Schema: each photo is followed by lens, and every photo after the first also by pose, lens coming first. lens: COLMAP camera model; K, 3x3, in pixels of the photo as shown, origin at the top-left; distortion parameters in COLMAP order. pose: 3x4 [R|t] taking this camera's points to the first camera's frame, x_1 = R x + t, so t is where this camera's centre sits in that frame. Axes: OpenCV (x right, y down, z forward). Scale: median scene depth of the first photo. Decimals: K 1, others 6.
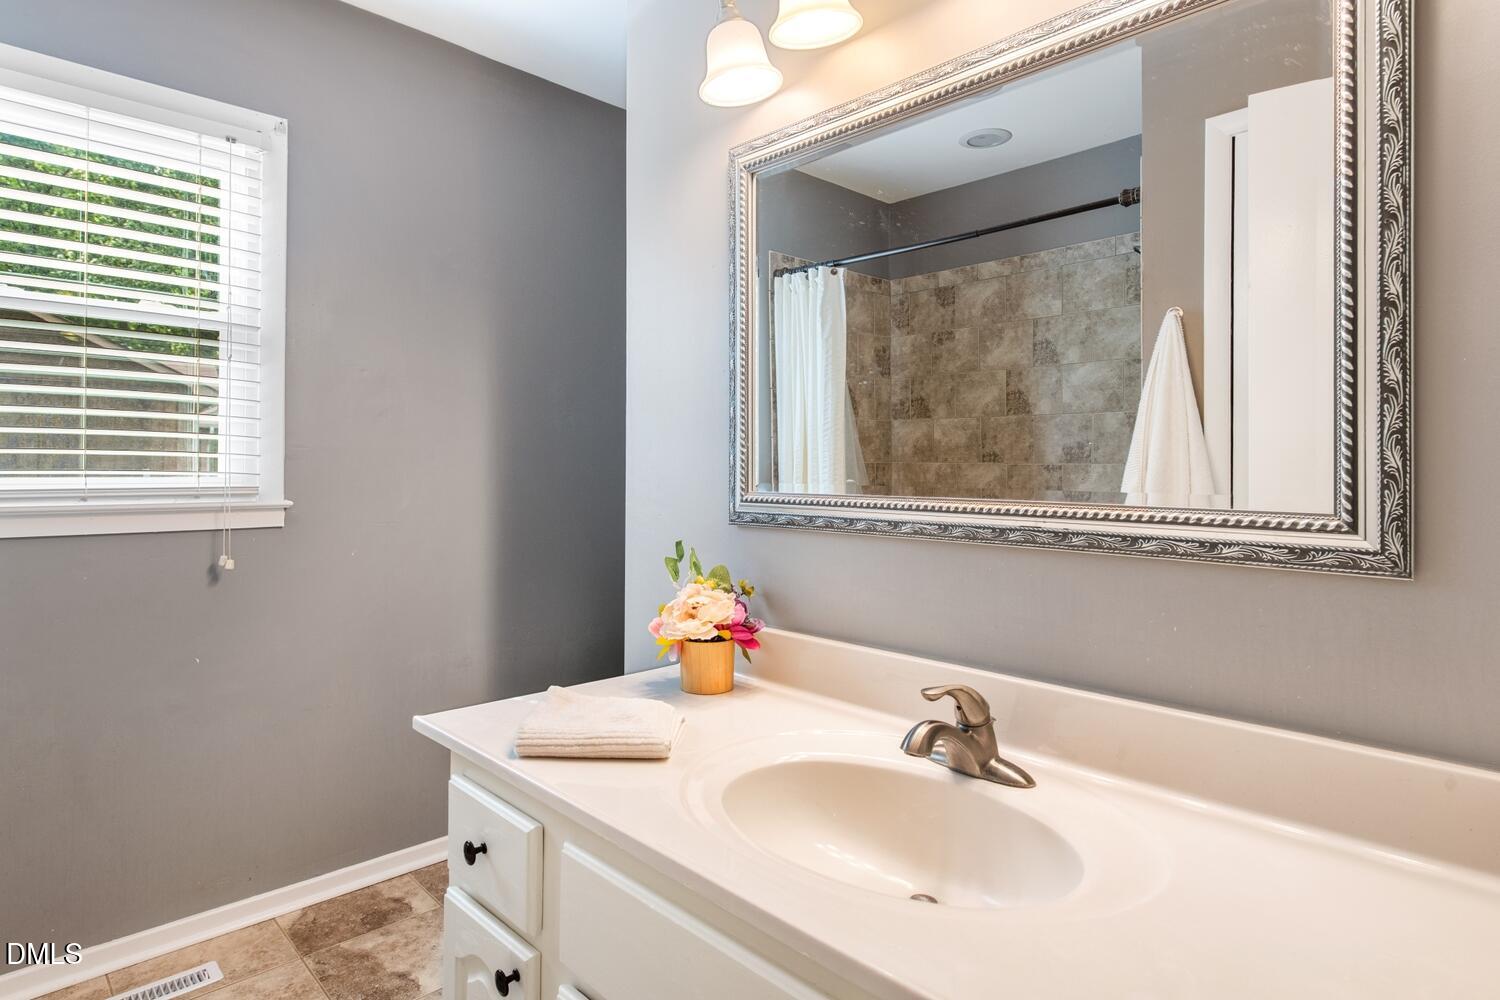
lens RADIAL K [[828.1, 0, 741.2], [0, 828.1, 485.8], [0, 0, 1]] dist [0.012825, 0.001056]
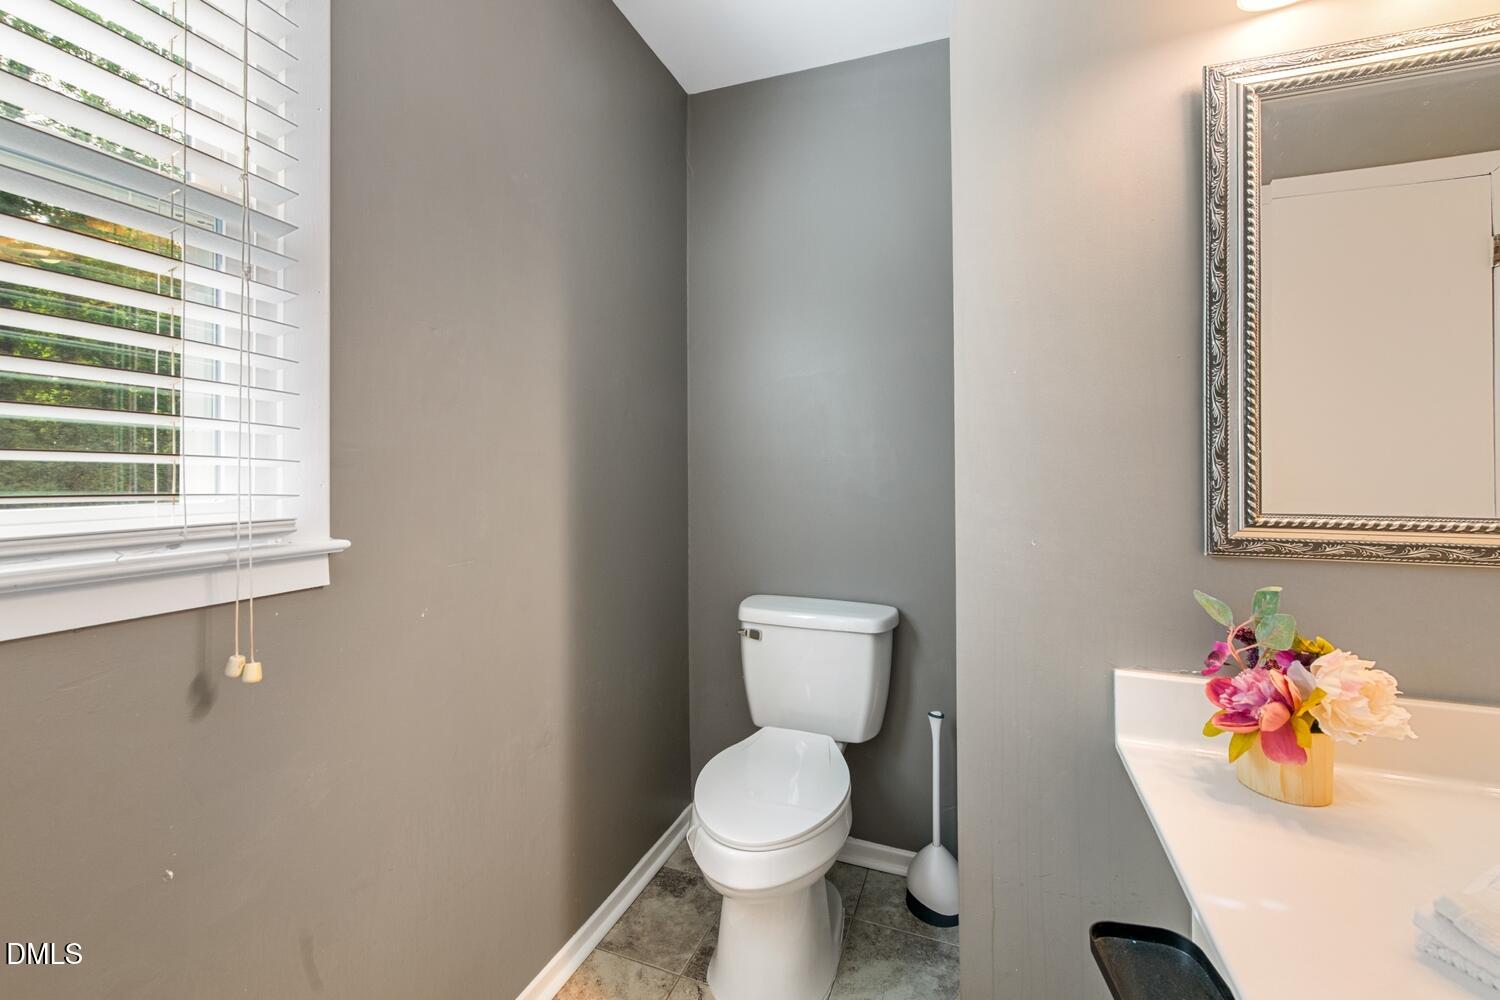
lens RADIAL K [[622.7, 0, 747.4], [0, 622.7, 489.0], [0, 0, 1]] dist [0.010031, -0.002955]
pose [[0.895497, -0.010092, 0.444953, -0.567256], [0.009628, 0.999948, 0.003302, -0.019117], [-0.444963, 0.001327, 0.895548, 0.571764]]
